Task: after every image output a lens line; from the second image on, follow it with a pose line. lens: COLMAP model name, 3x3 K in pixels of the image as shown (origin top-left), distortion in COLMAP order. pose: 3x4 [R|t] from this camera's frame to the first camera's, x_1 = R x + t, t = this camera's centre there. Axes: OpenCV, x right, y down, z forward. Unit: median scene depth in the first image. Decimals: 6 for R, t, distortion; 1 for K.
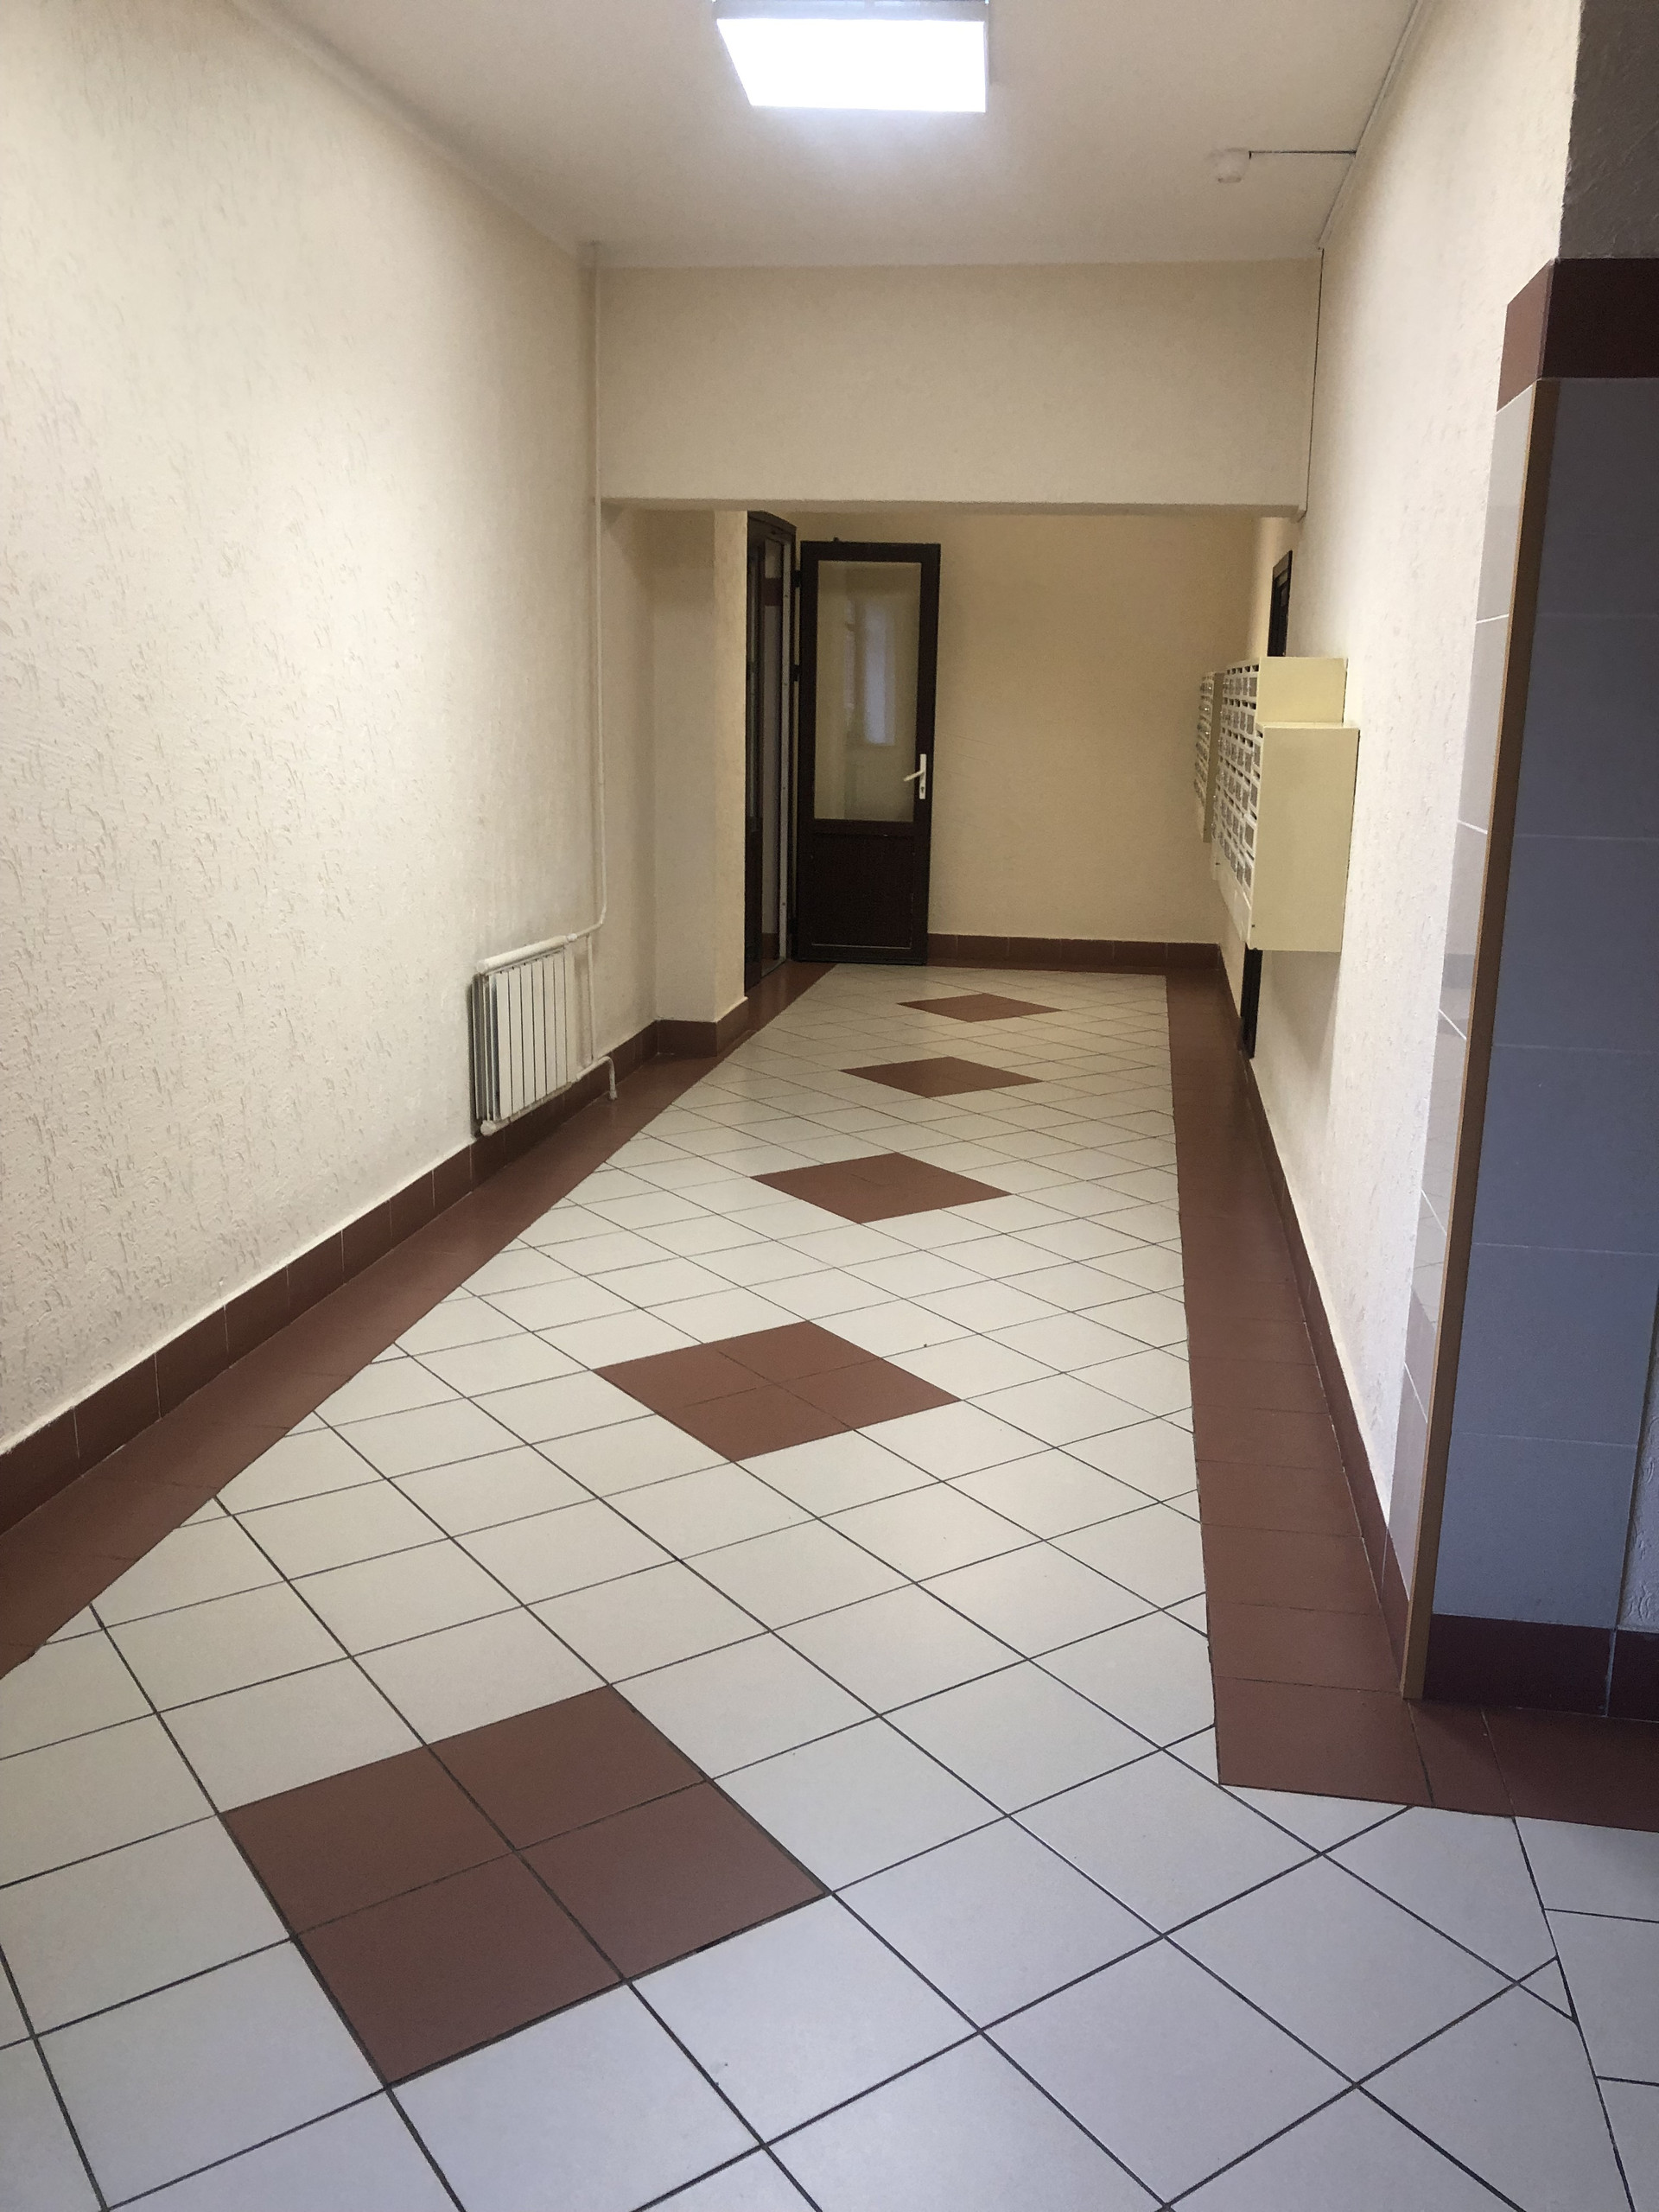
lens RADIAL K [[1793.0, 0, 829.0], [0, 1793.0, 1098.1], [0, 0, 1]] dist [-0.001145, 0.003245]
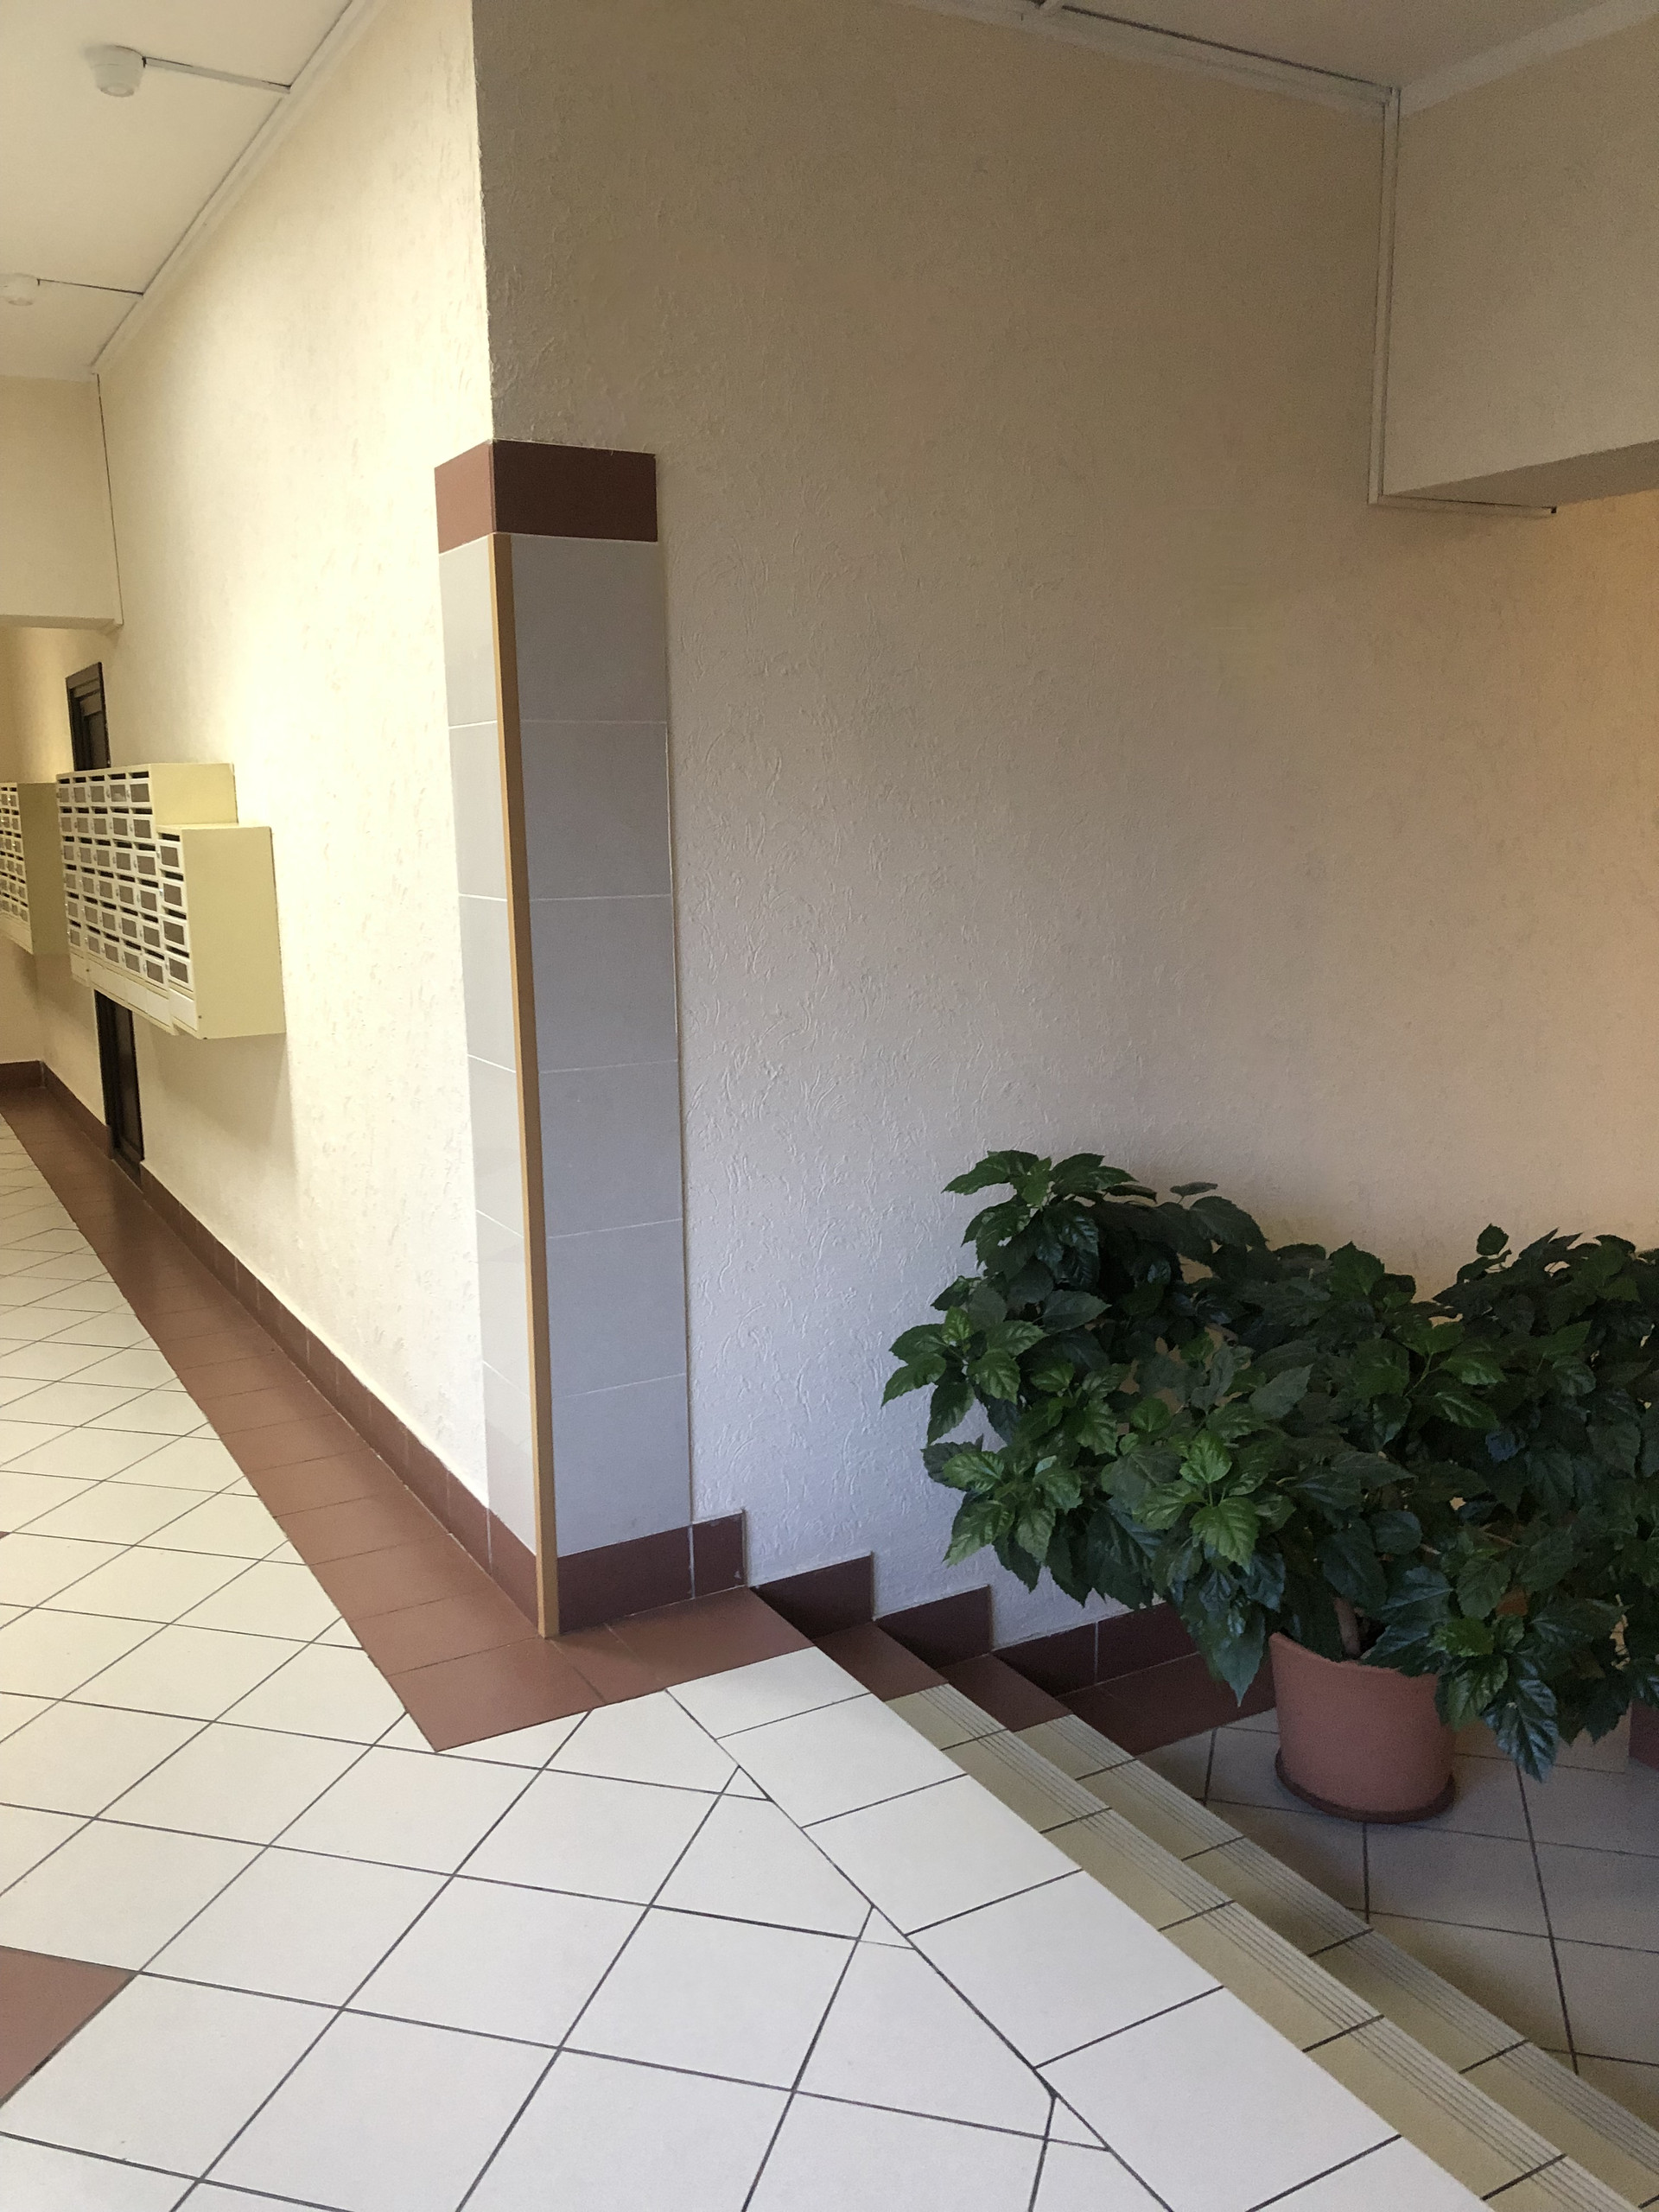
lens RADIAL K [[1793.0, 0, 829.0], [0, 1793.0, 1098.1], [0, 0, 1]] dist [-0.001145, 0.003245]
pose [[0.779272, -0.134967, 0.611980, -0.163811], [0.170014, 0.985441, 0.000842, 0.015746], [-0.603184, 0.103389, 0.790873, -0.055907]]
